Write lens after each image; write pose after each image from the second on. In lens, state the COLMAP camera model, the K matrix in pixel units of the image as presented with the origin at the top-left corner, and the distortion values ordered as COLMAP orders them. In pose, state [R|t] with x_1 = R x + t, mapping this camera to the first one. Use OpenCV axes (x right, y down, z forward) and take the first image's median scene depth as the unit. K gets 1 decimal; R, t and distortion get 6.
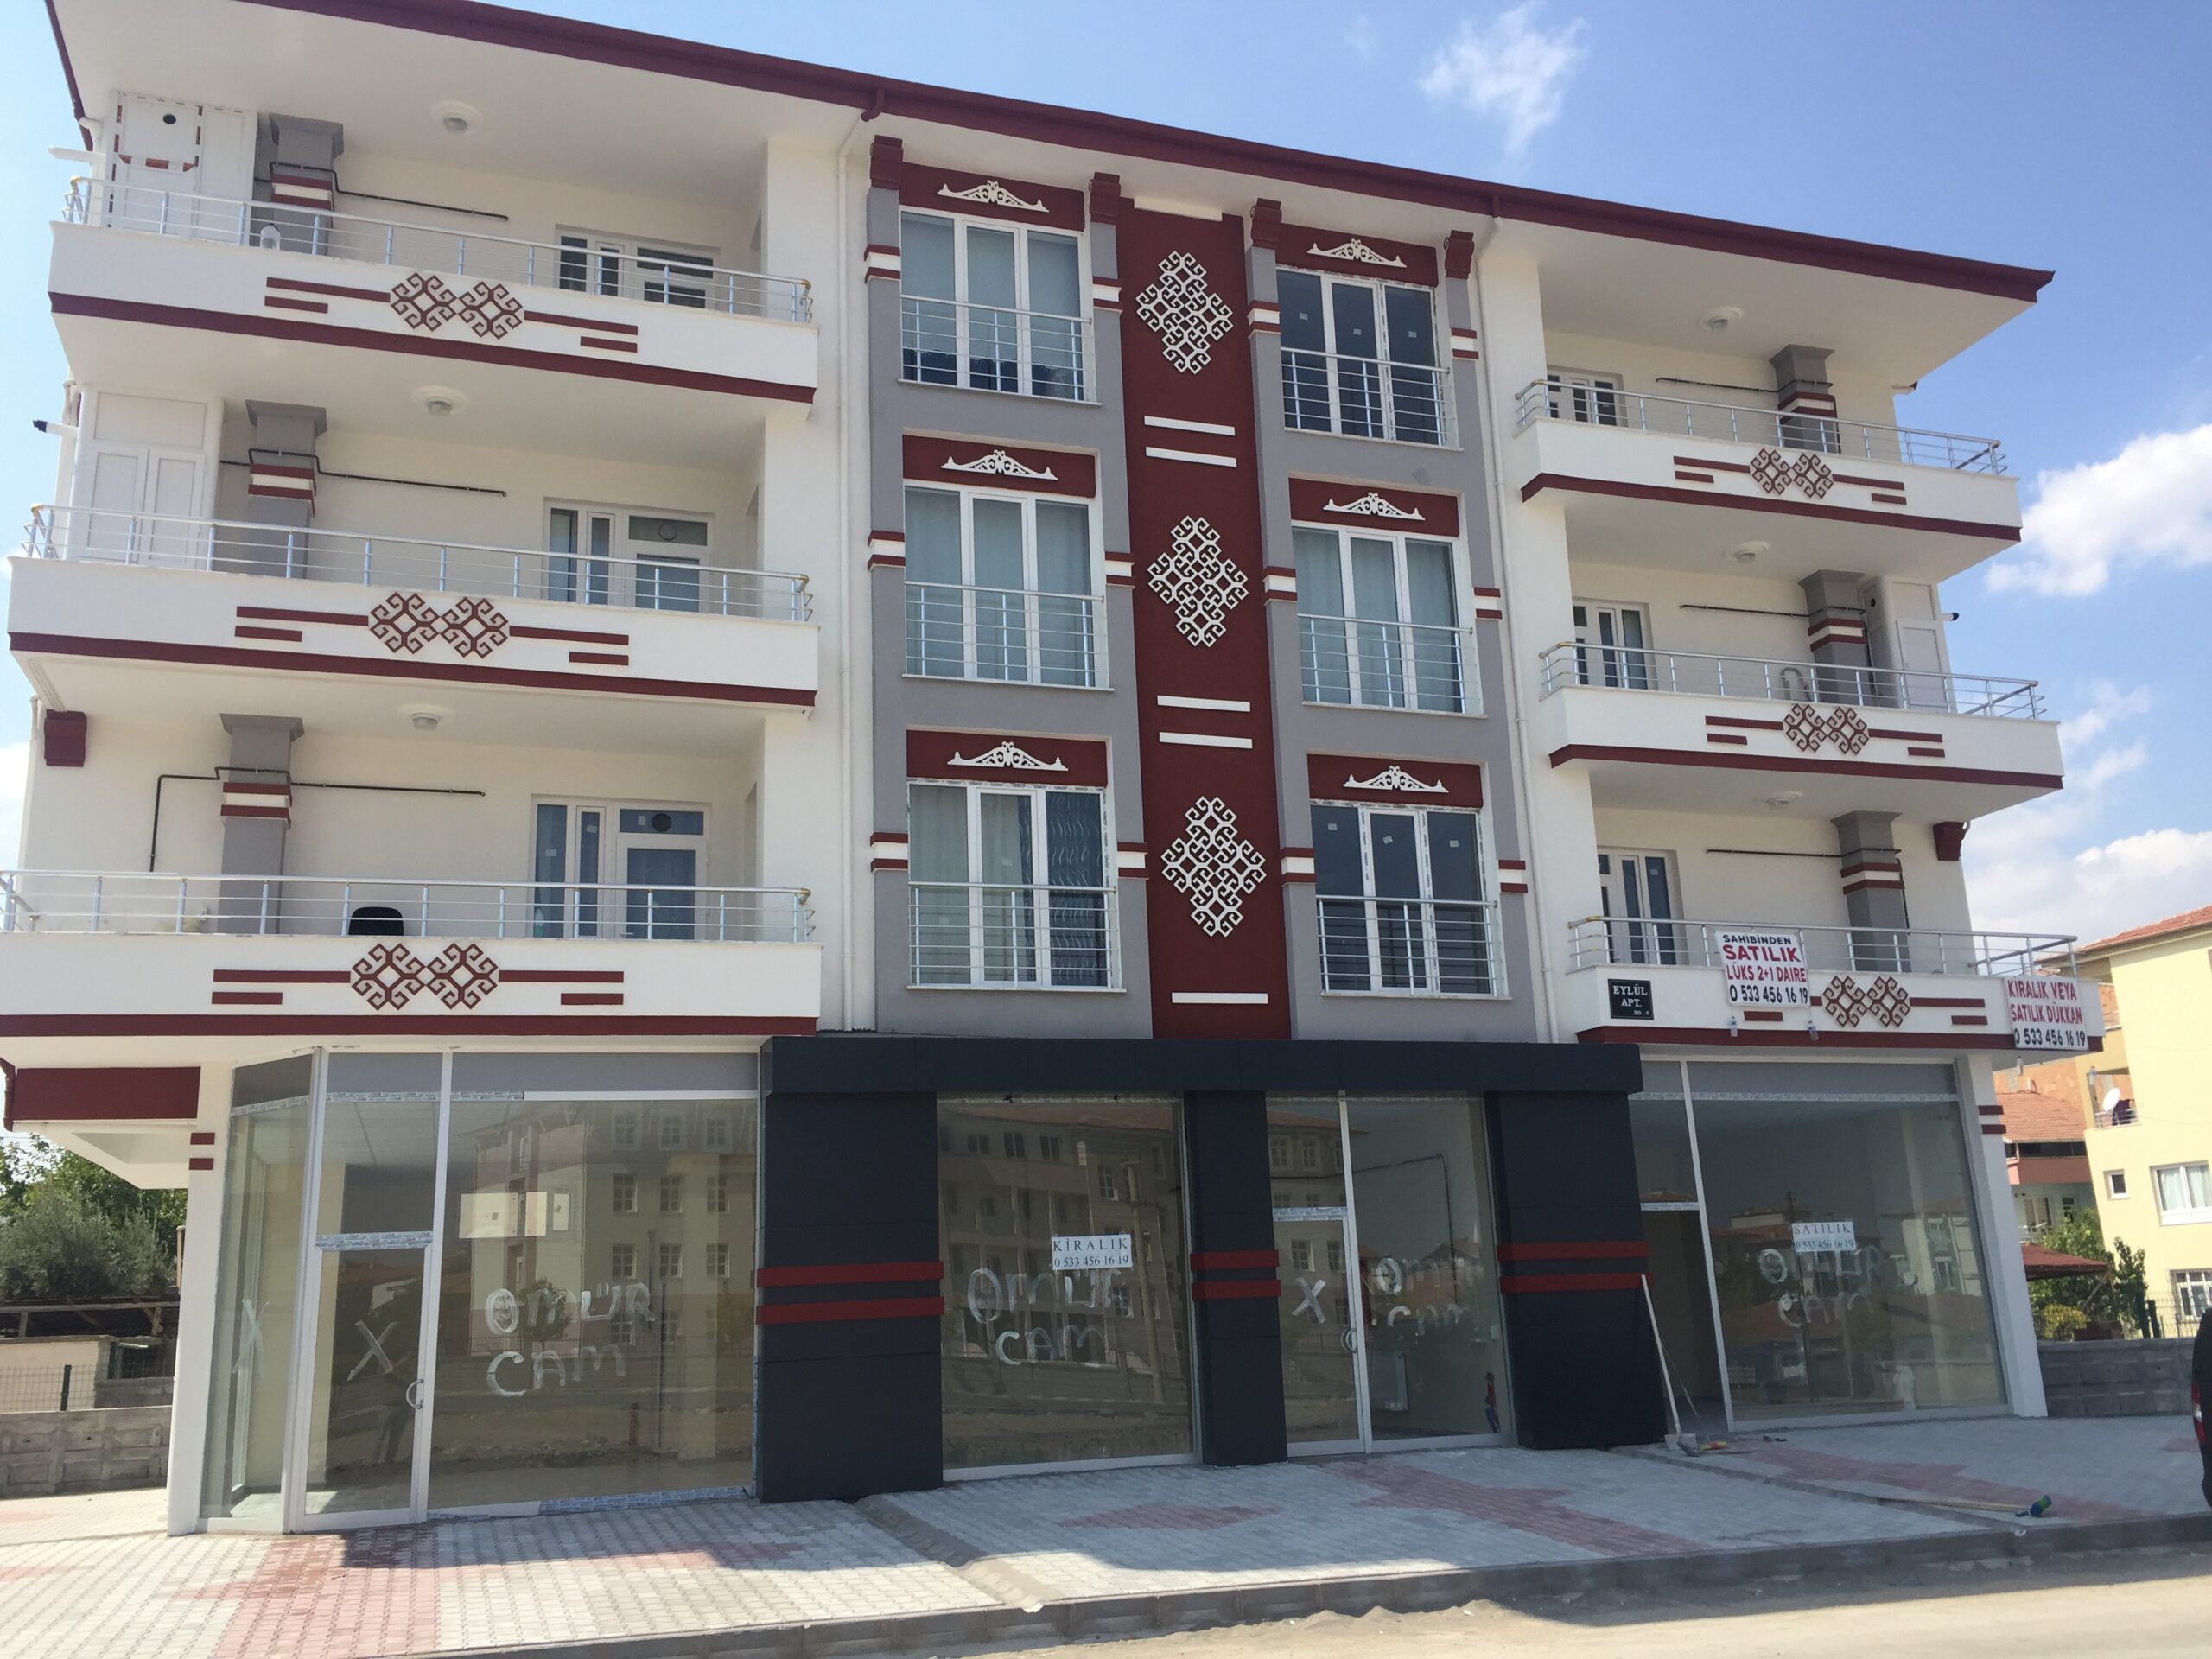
lens RADIAL K [[1893.1, 0, 1112.4], [0, 1893.1, 829.6], [0, 0, 1]] dist [0.115282, -0.174350]
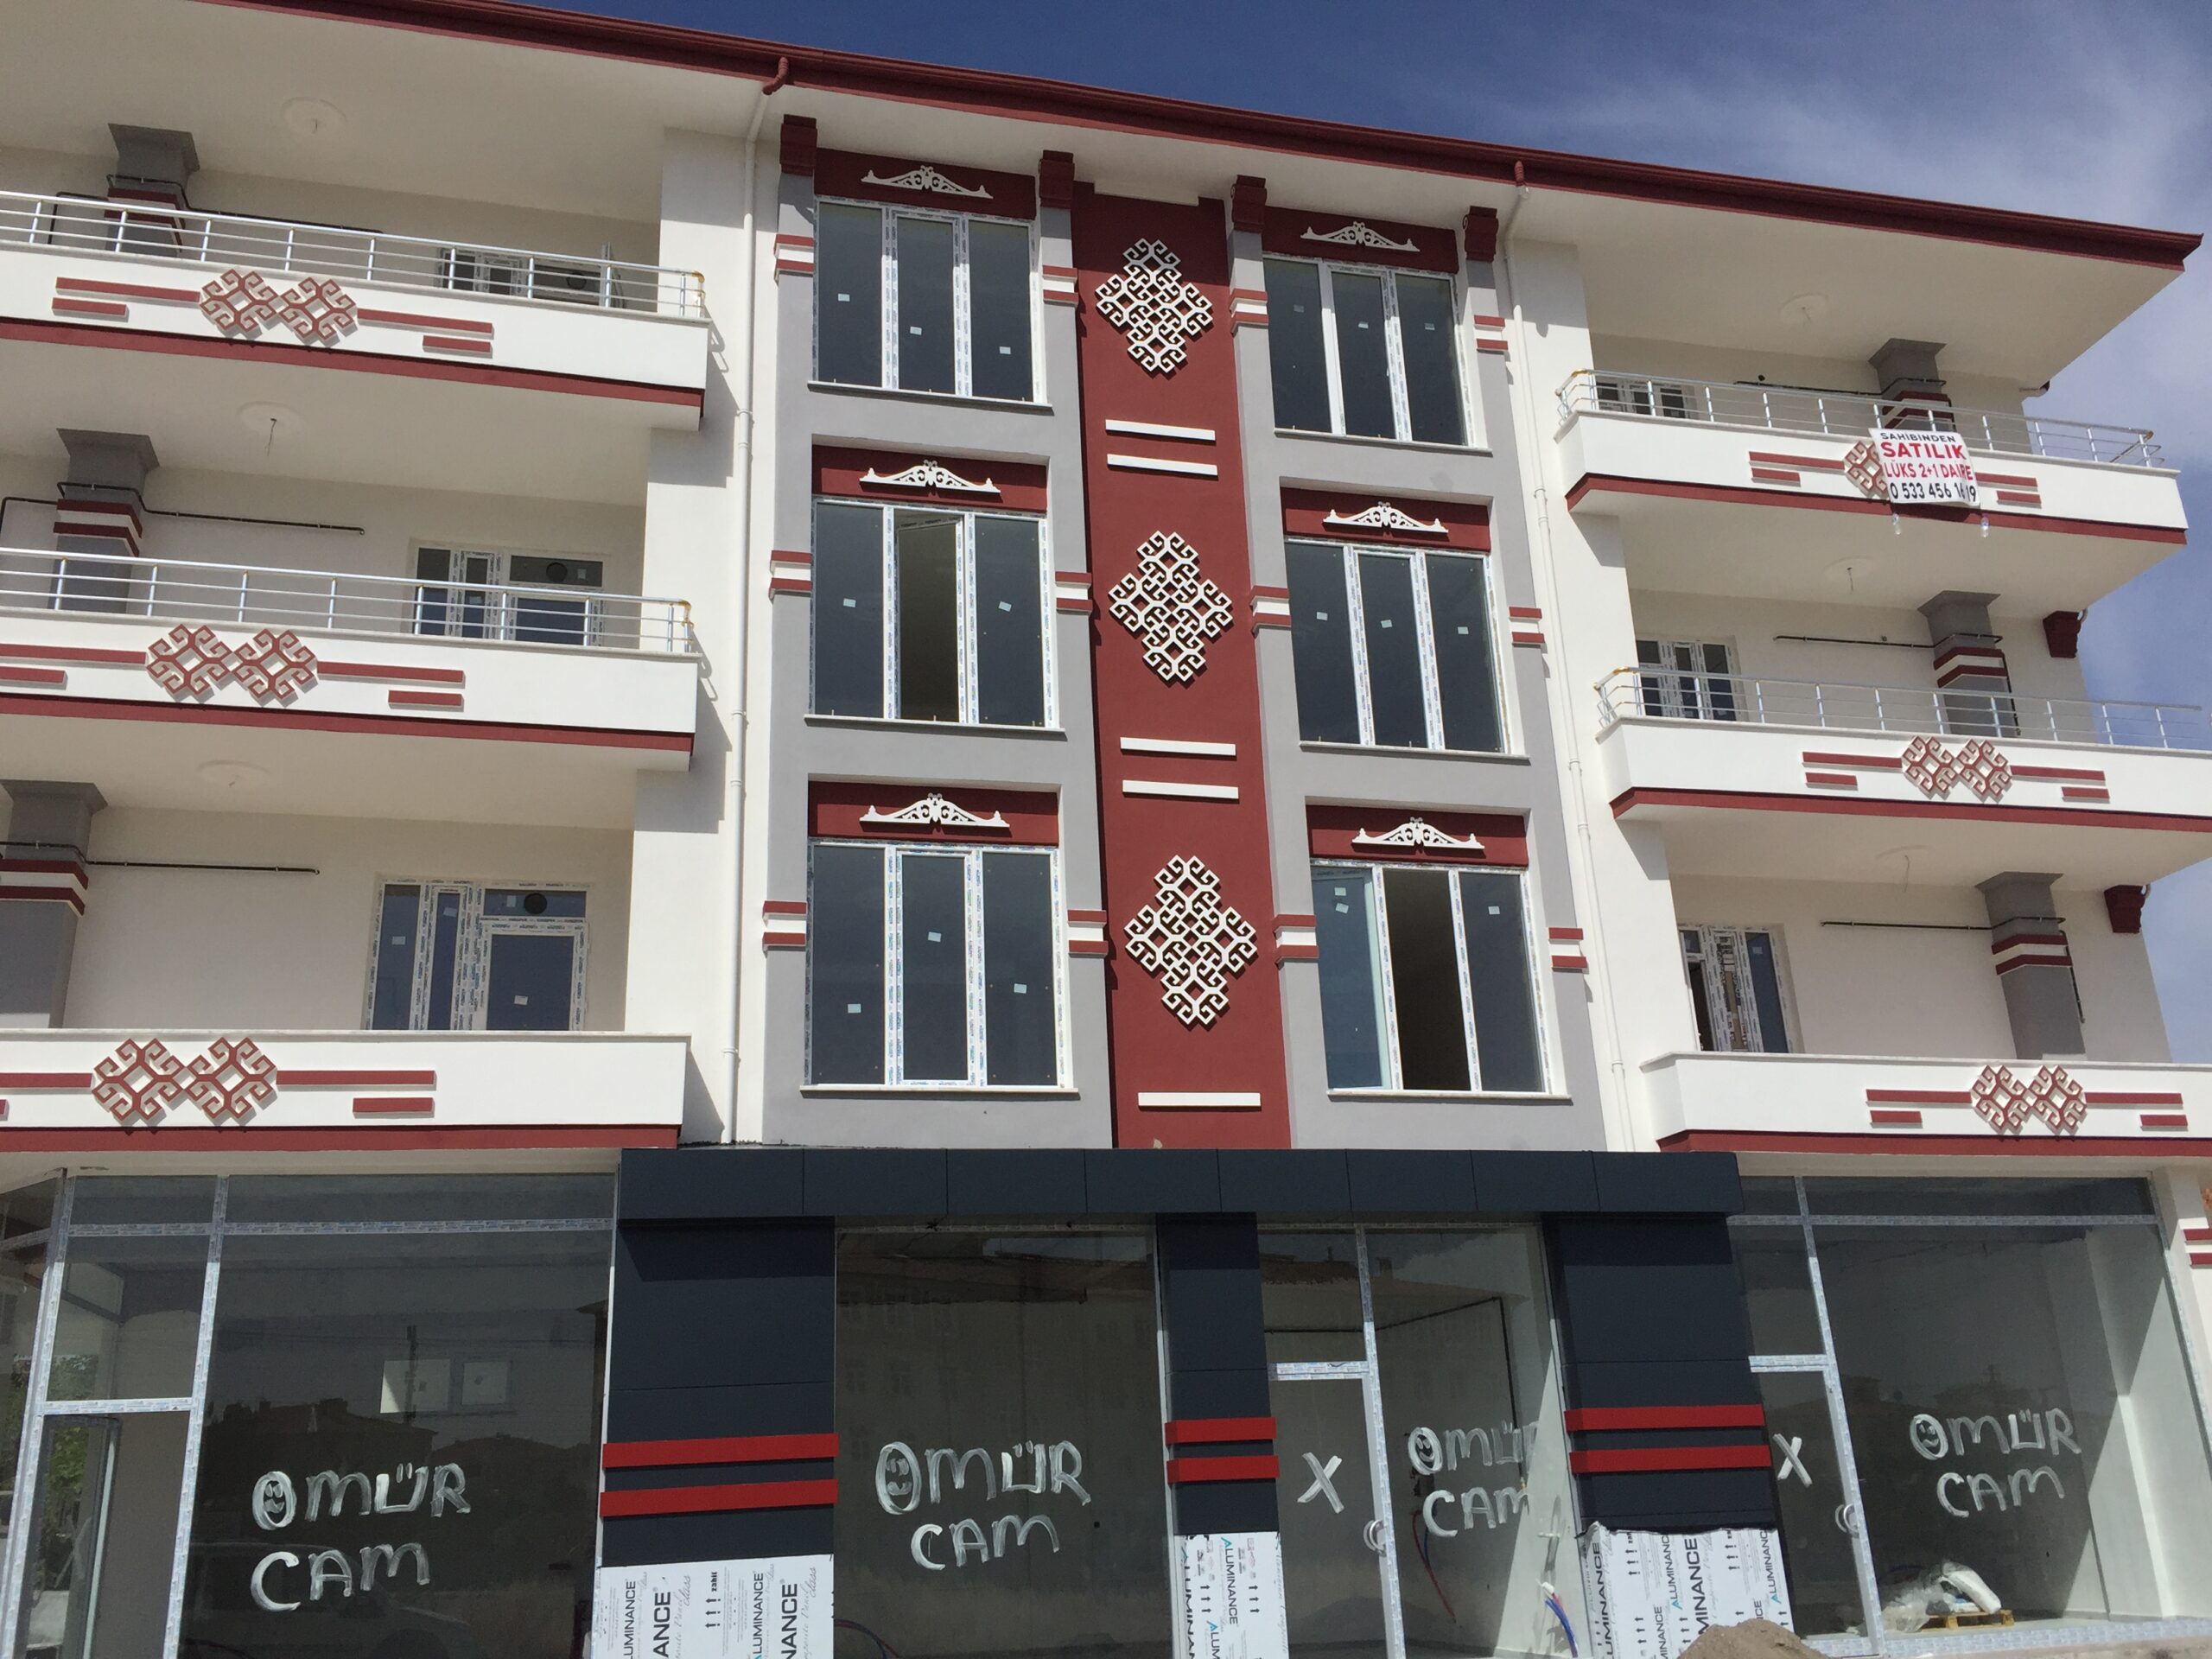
lens RADIAL K [[1893.1, 0, 1112.4], [0, 1893.1, 829.6], [0, 0, 1]] dist [0.115282, -0.174350]
pose [[0.996353, -0.030871, -0.079548, 0.084091], [0.023669, 0.995667, -0.089932, 0.044089], [0.081979, 0.087721, 0.992766, 0.170817]]
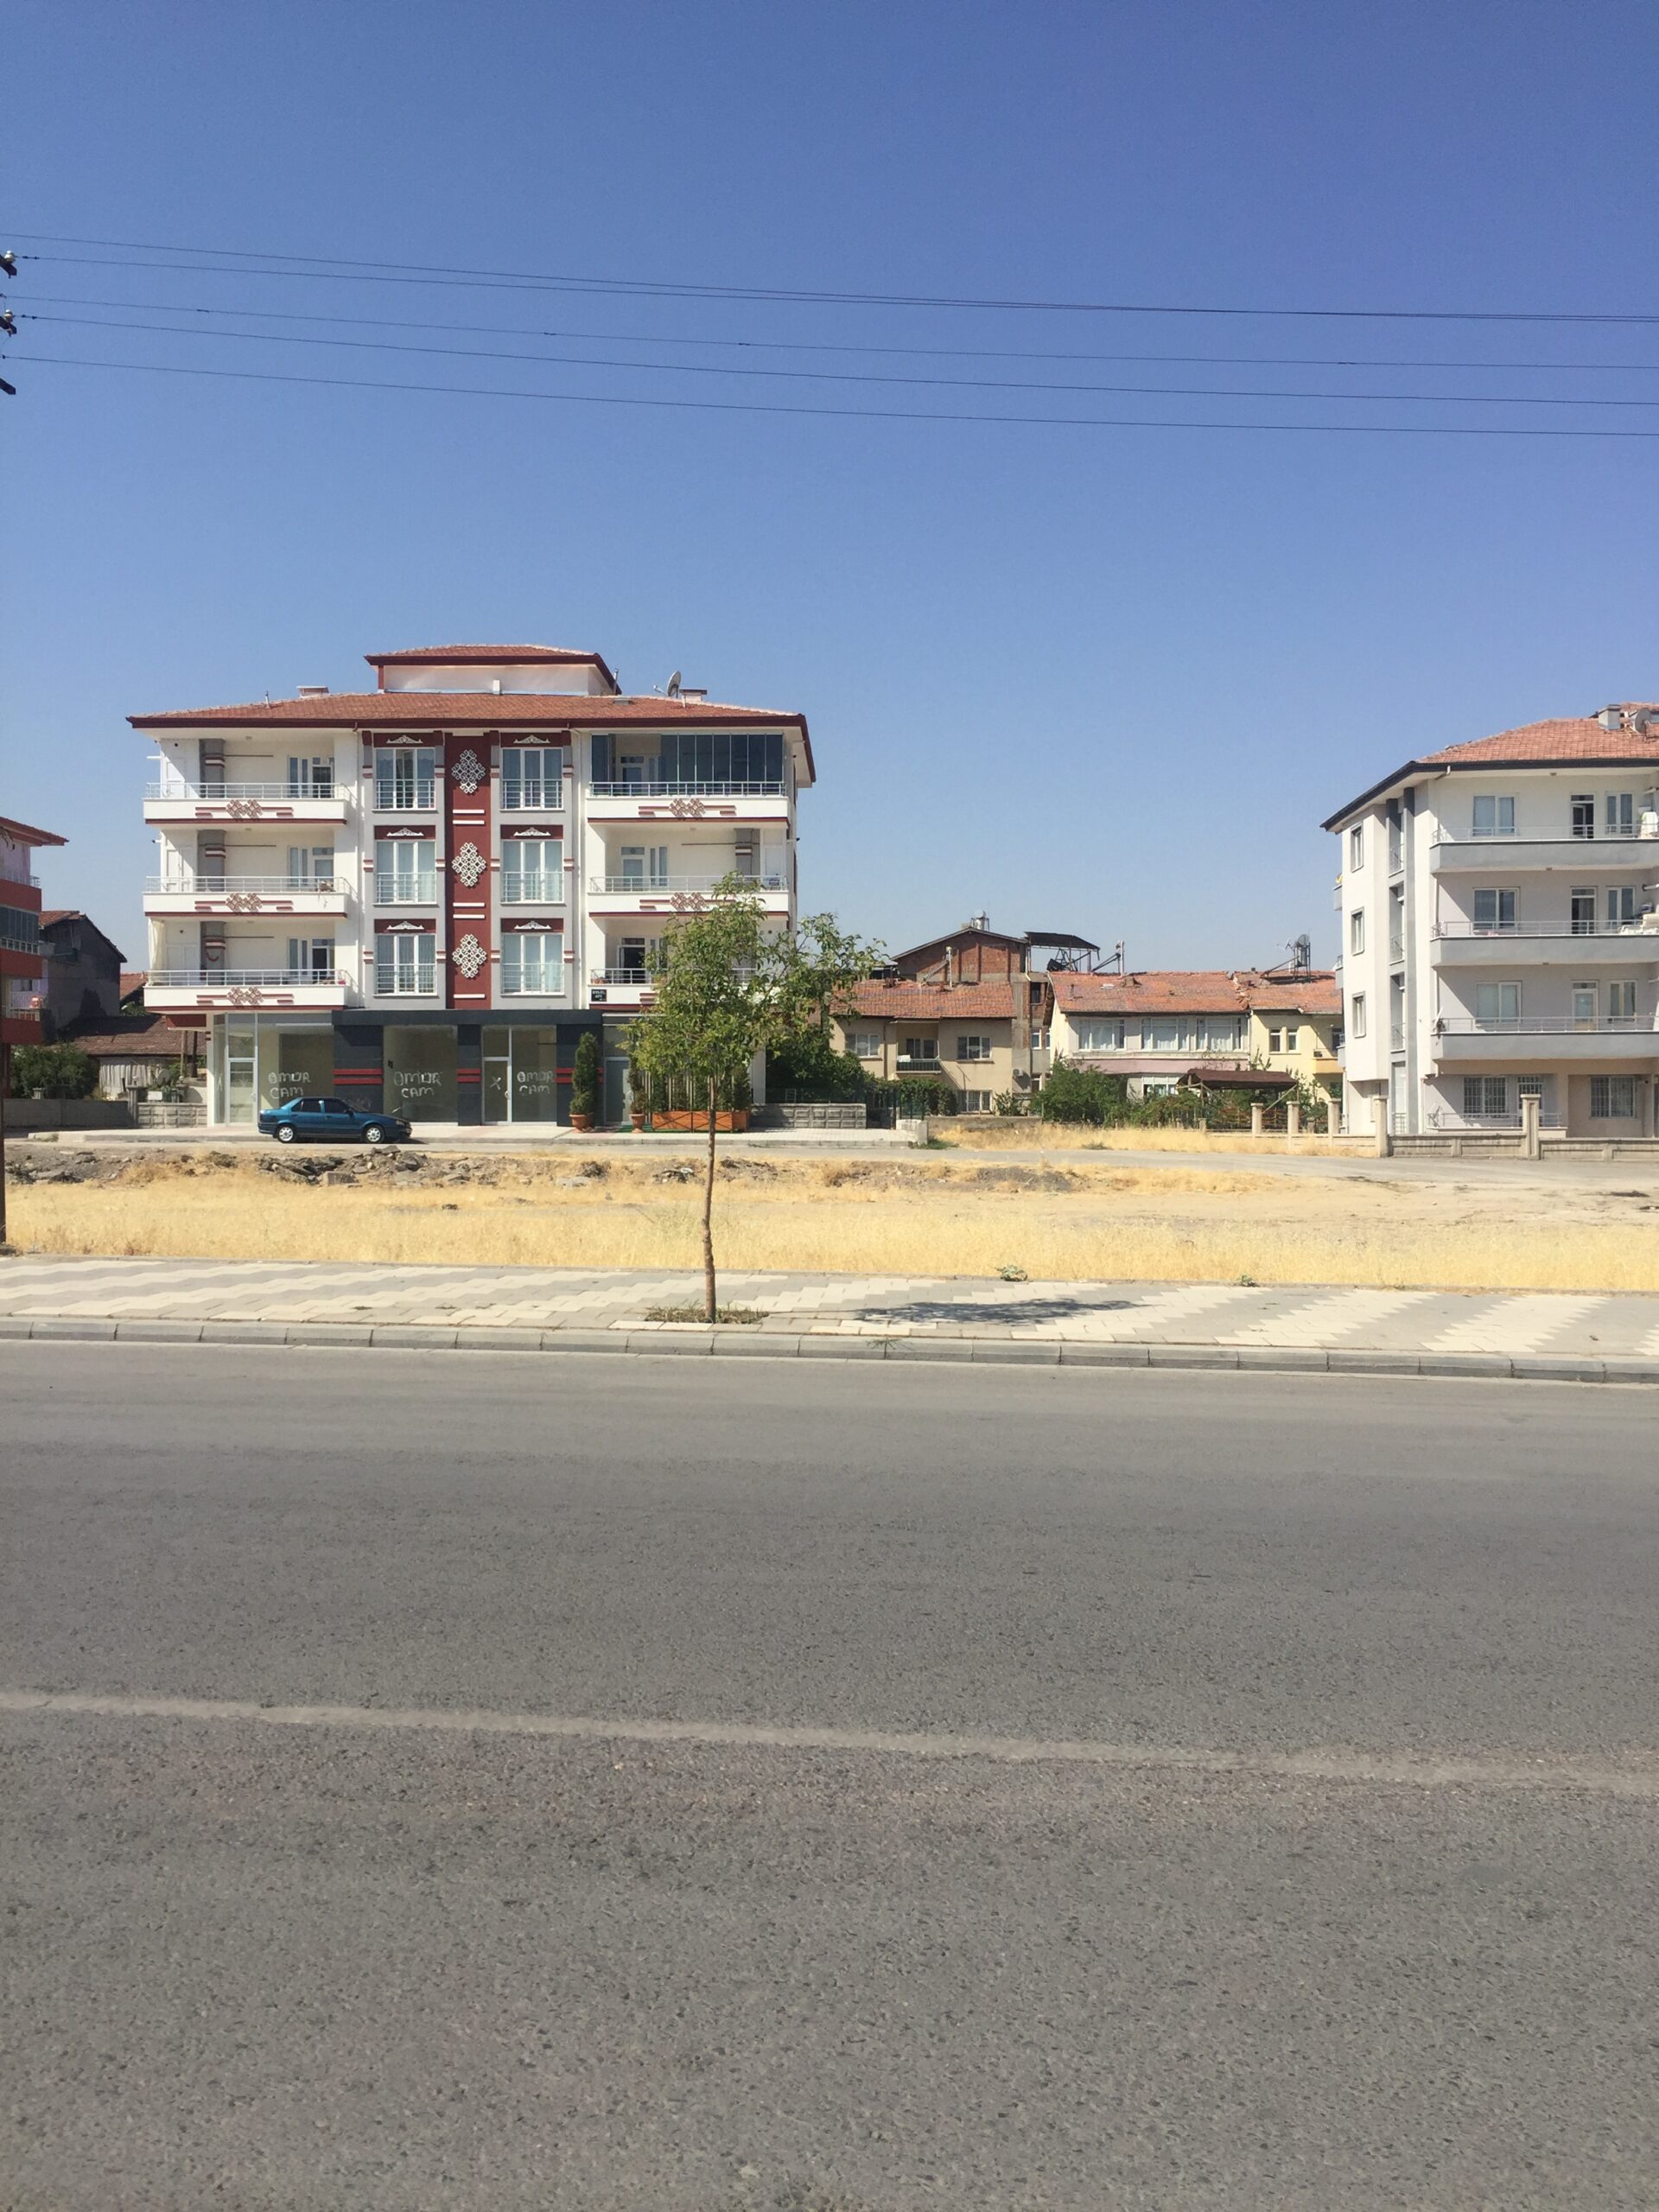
lens RADIAL K [[1893.1, 0, 790.7], [0, 1893.1, 1113.6], [0, 0, 1]] dist [0.115282, -0.174350]
pose [[0.936416, 0.035925, -0.349049, 1.690207], [0.053021, 0.968837, 0.241959, -0.471240], [0.346864, -0.245081, 0.905329, -1.817561]]
